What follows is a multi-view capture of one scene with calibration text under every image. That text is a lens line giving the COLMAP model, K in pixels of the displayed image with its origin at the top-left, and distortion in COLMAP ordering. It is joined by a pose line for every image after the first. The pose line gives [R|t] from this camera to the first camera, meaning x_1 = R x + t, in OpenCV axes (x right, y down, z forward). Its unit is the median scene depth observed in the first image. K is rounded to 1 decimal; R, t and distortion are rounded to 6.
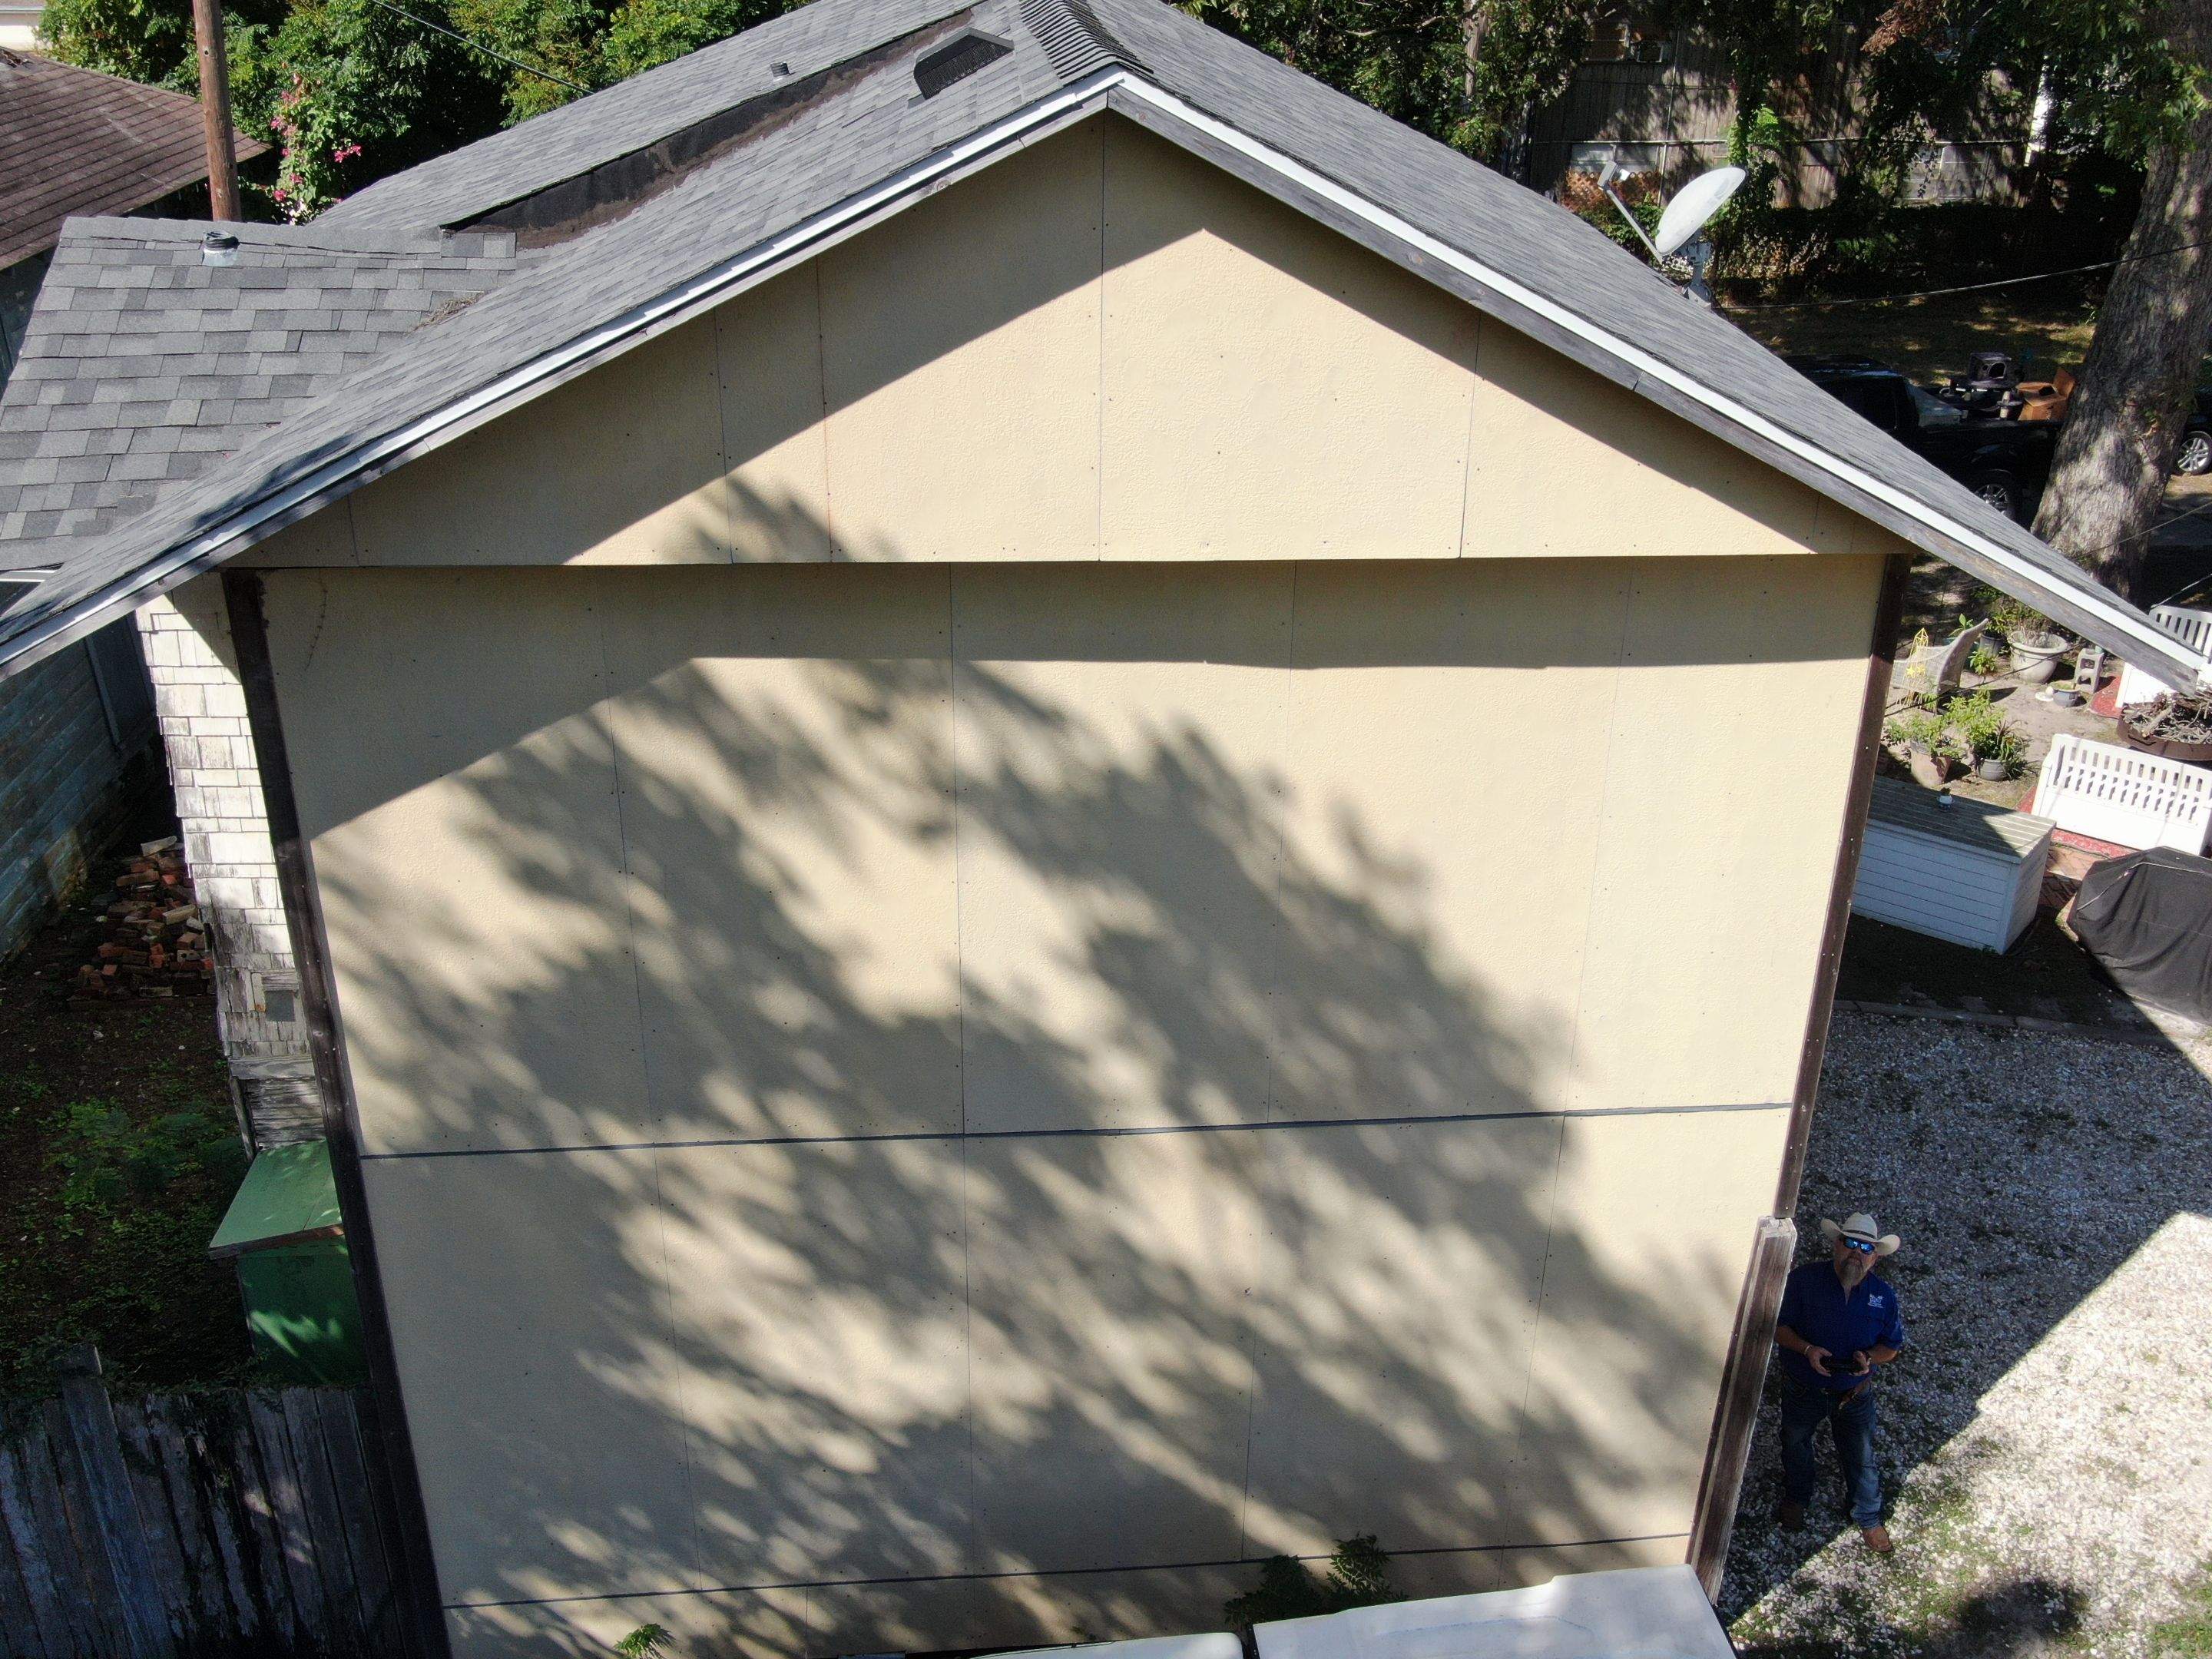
lens RADIAL K [[2116.5, 0, 1104.6], [0, 2116.5, 829.8], [0, 0, 1]] dist [-0.002310, 0.000000]
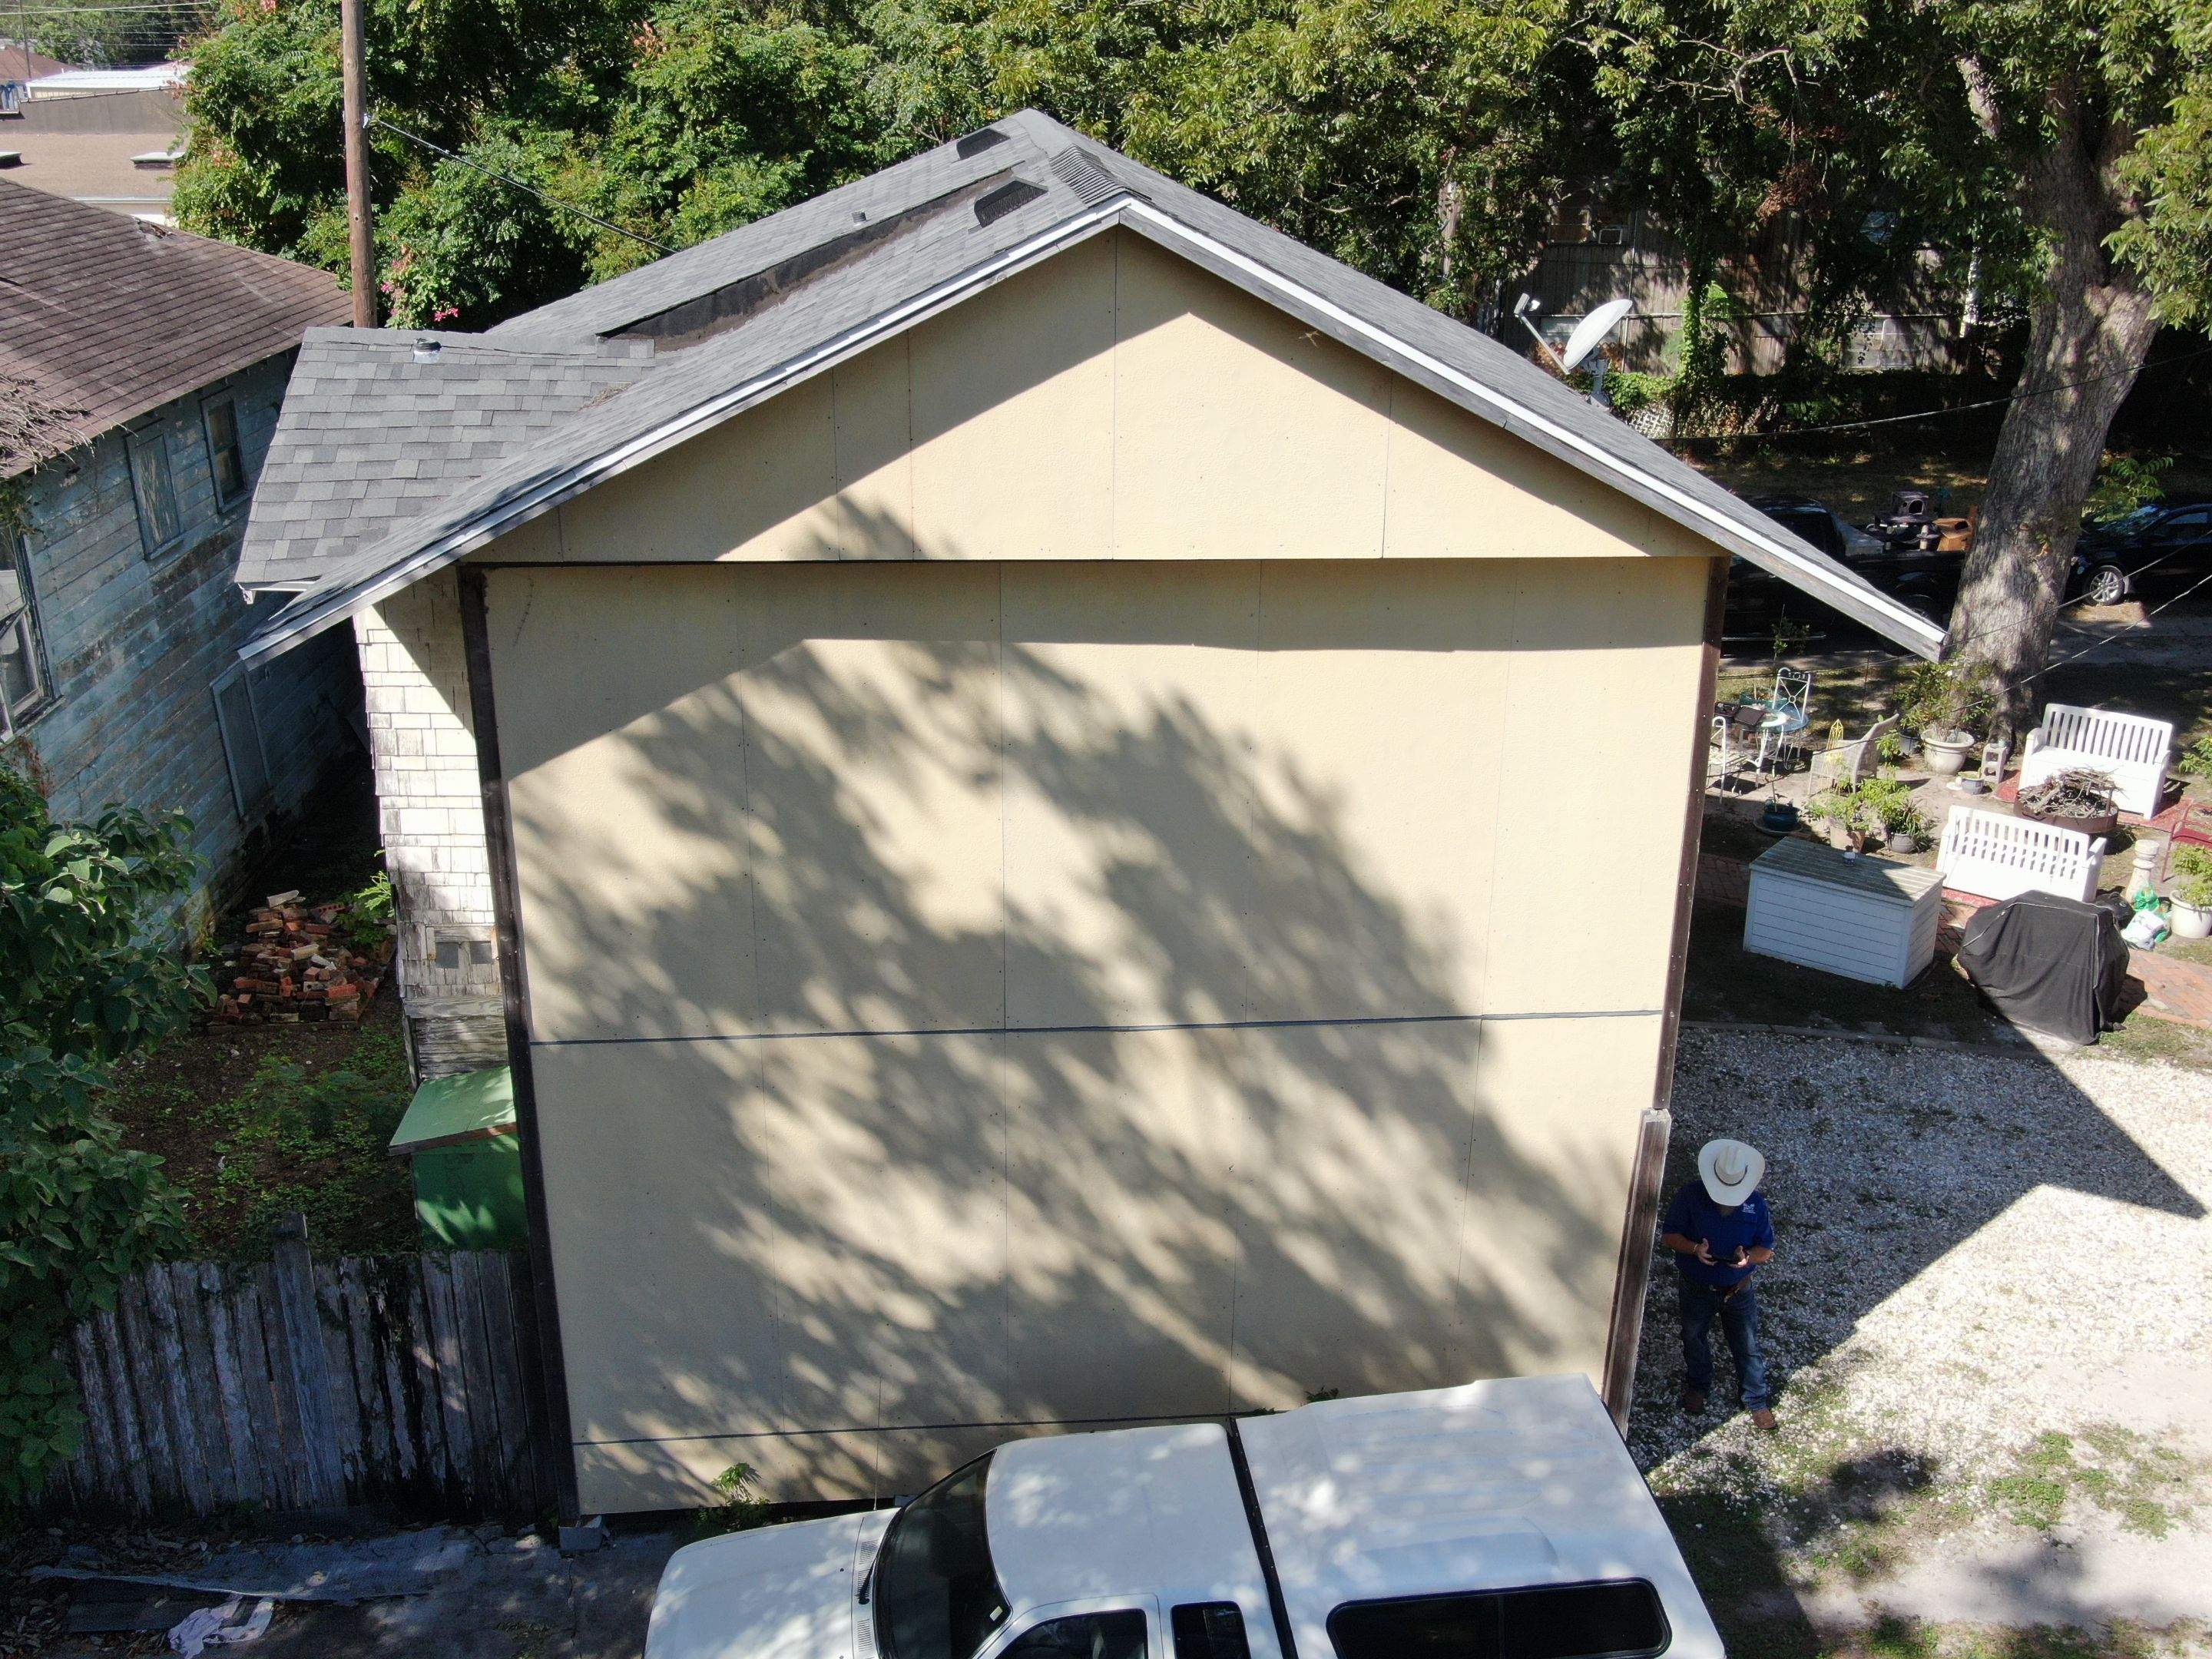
lens RADIAL K [[2116.5, 0, 1106.9], [0, 2116.5, 831.7], [0, 0, 1]] dist [-0.002310, 0.000000]
pose [[0.999999, -0.001469, -0.000575, -0.004388], [0.001416, 0.996507, -0.083498, 0.118619], [0.000696, 0.083497, 0.996508, -0.243651]]
